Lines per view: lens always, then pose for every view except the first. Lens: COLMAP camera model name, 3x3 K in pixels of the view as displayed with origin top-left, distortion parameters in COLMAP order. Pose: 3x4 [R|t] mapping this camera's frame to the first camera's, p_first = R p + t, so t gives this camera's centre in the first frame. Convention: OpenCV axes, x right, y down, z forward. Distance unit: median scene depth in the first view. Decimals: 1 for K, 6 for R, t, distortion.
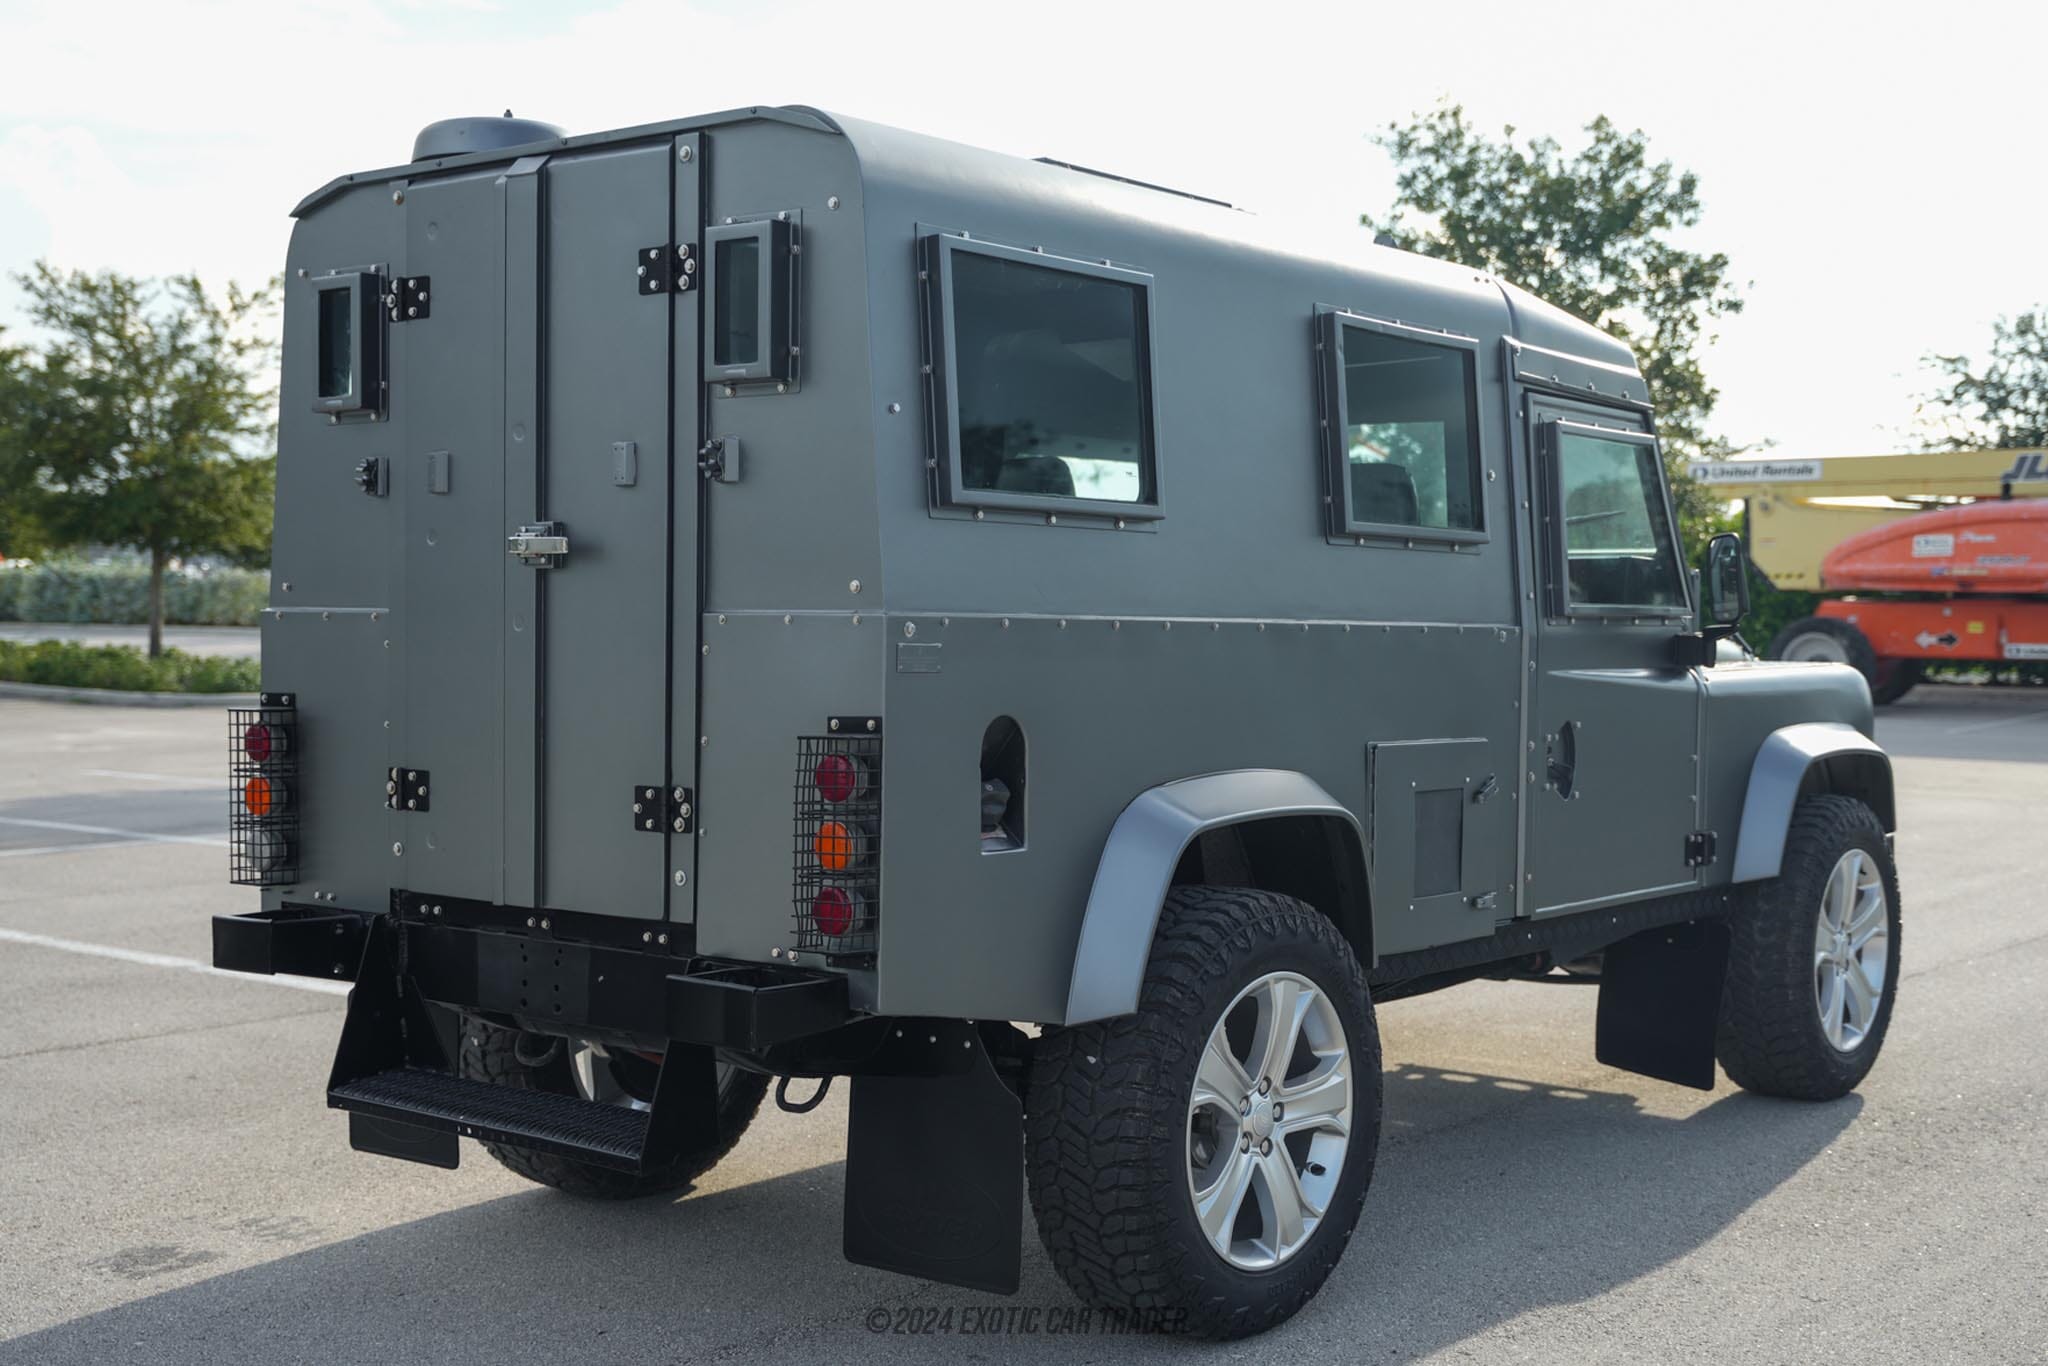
lens RADIAL K [[2311.1, 0, 1027.5], [0, 2311.1, 688.1], [0, 0, 1]] dist [0.040008, 0.000000]
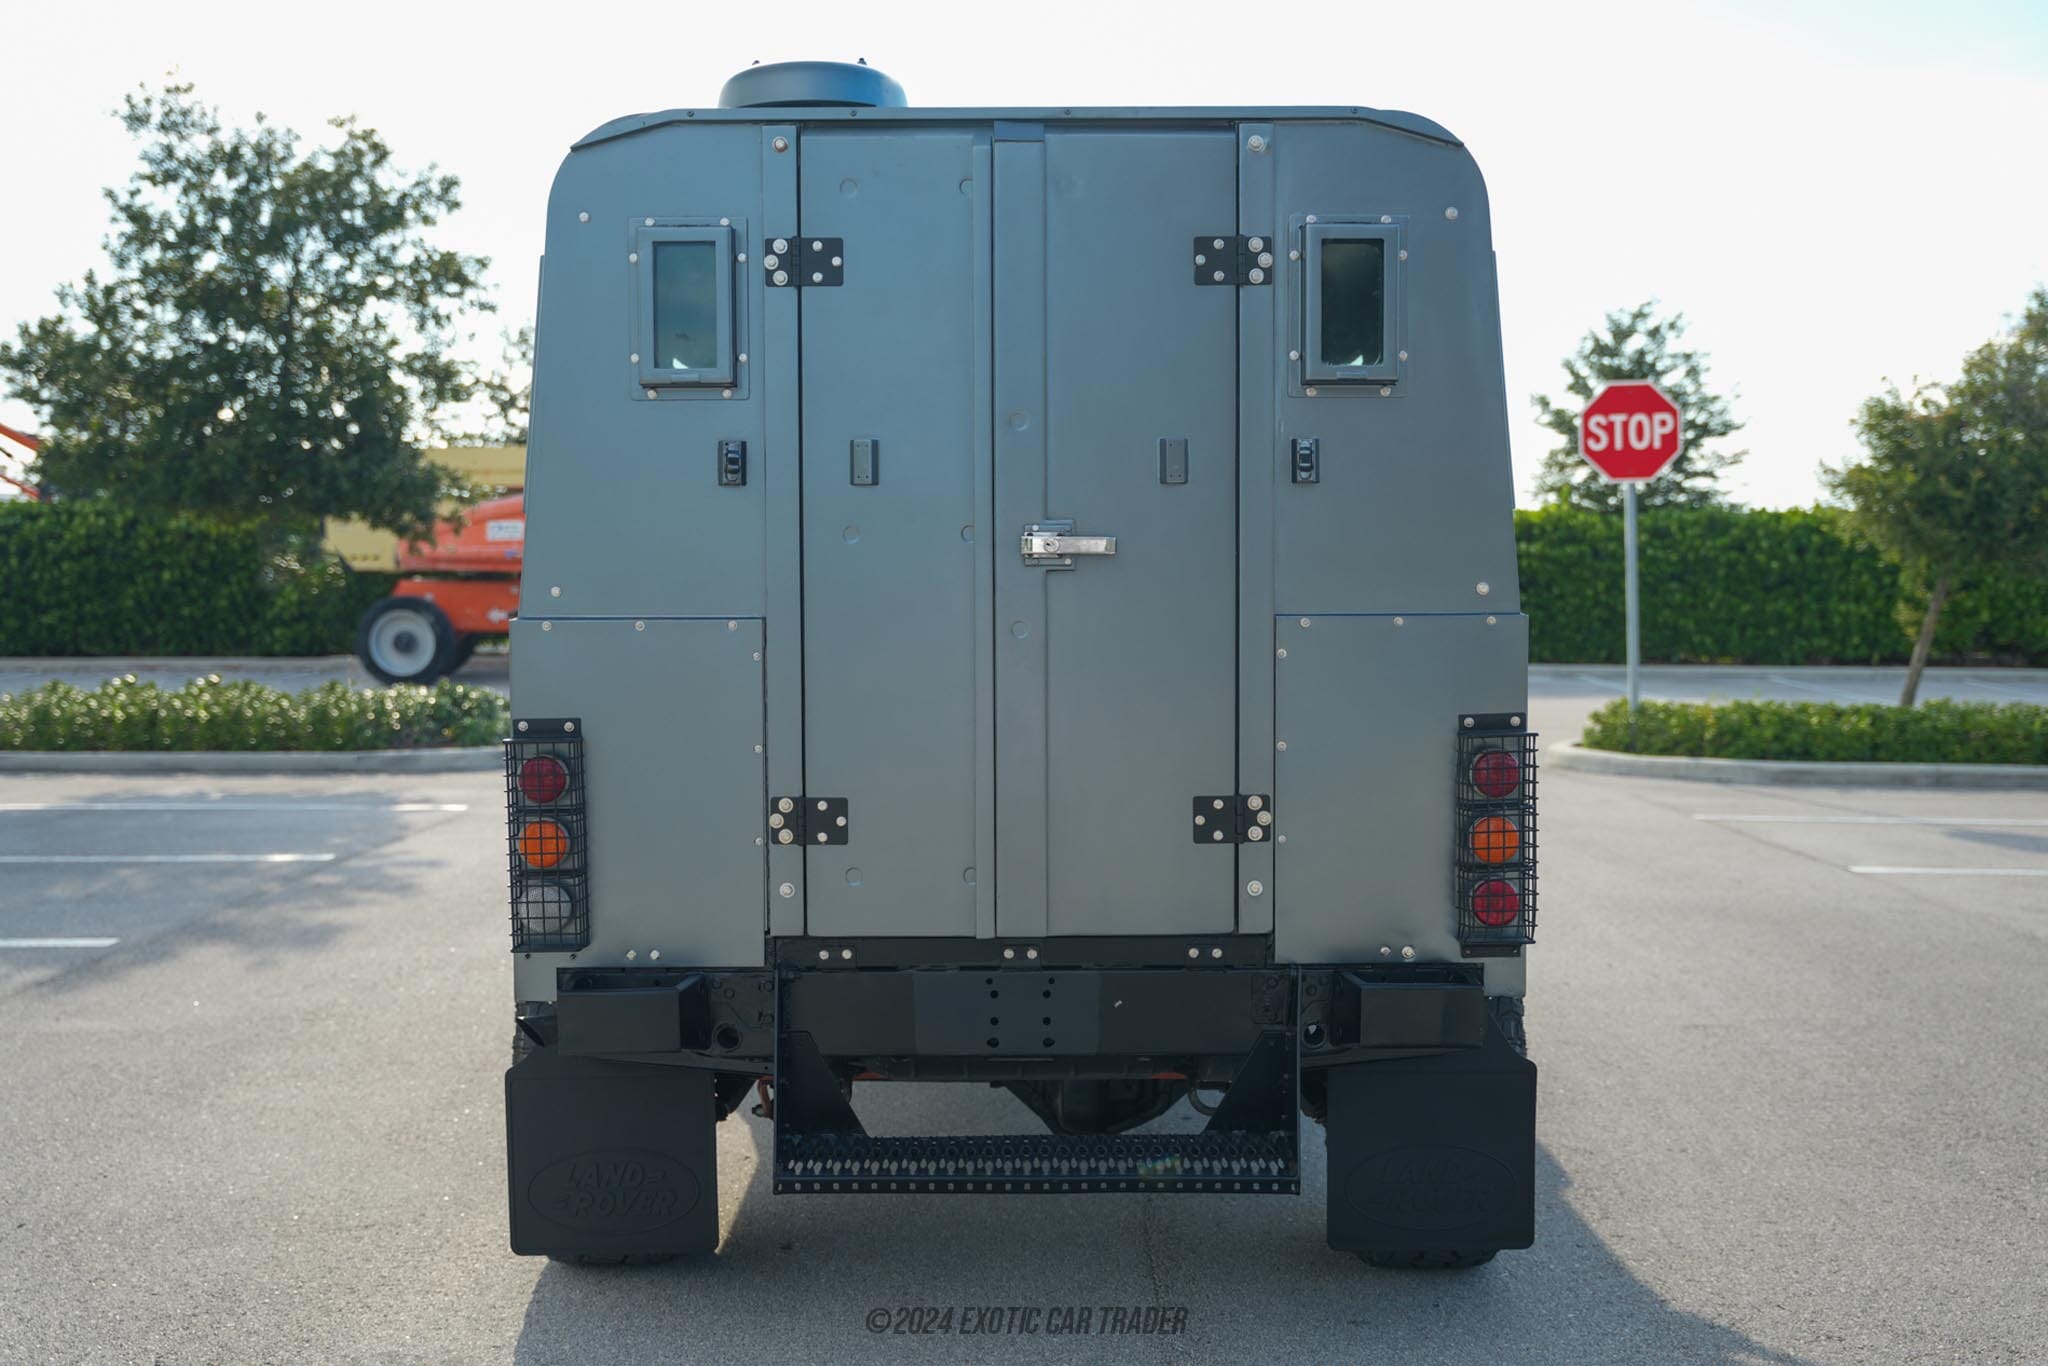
lens RADIAL K [[2205.7, 0, 905.1], [0, 2205.7, 719.8], [0, 0, 1]] dist [-0.005096, 0.000000]
pose [[0.804445, -0.045334, 0.592295, -0.700039], [0.029962, 0.998911, 0.035763, -0.022695], [-0.593271, -0.011023, 0.804927, 0.290611]]
